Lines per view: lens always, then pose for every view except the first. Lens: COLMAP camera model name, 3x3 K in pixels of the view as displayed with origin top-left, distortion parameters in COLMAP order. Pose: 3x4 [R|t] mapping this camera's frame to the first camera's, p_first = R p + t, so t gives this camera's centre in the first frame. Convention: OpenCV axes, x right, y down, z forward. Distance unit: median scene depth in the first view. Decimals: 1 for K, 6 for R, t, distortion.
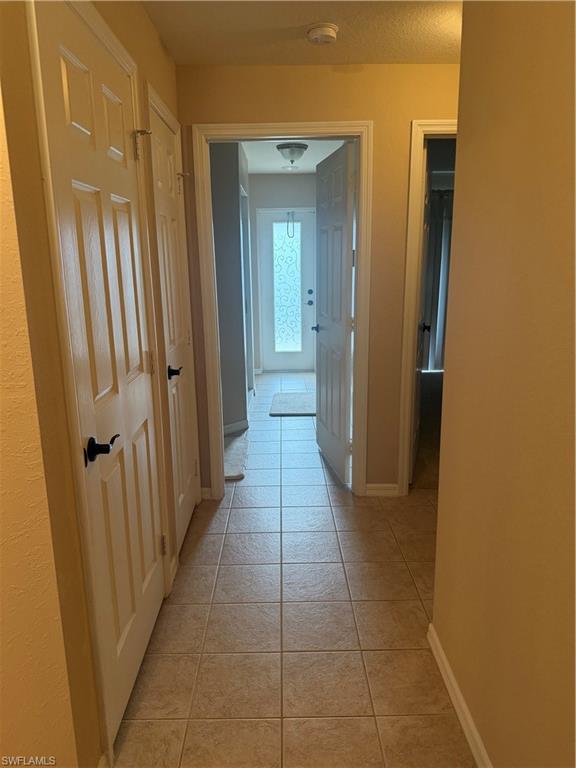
lens RADIAL K [[550.3, 0, 288.0], [0, 550.3, 384.0], [0, 0, 1]] dist [0.044424, -0.000578]
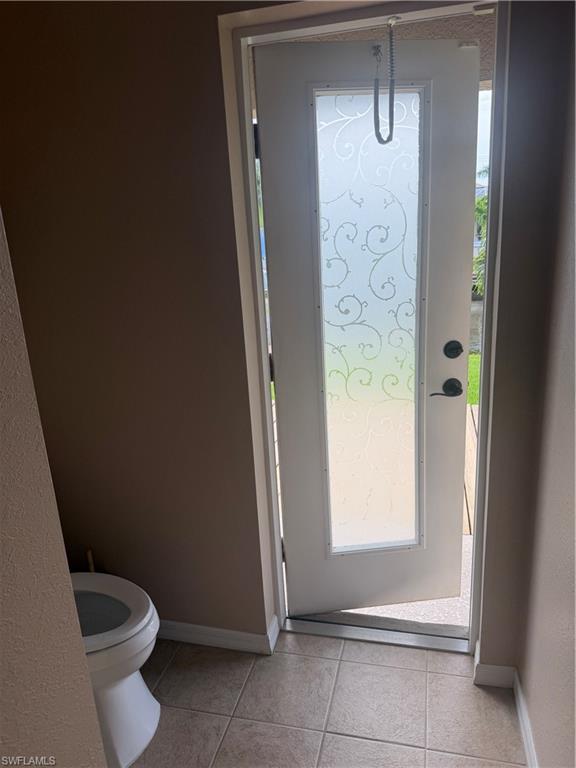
lens RADIAL K [[550.3, 0, 288.0], [0, 550.3, 384.0], [0, 0, 1]] dist [0.044424, -0.000578]
pose [[0.998200, -0.020199, -0.056468, -0.026452], [0.022838, 0.998657, 0.046494, -0.164853], [0.055454, -0.047700, 0.997321, 0.715952]]
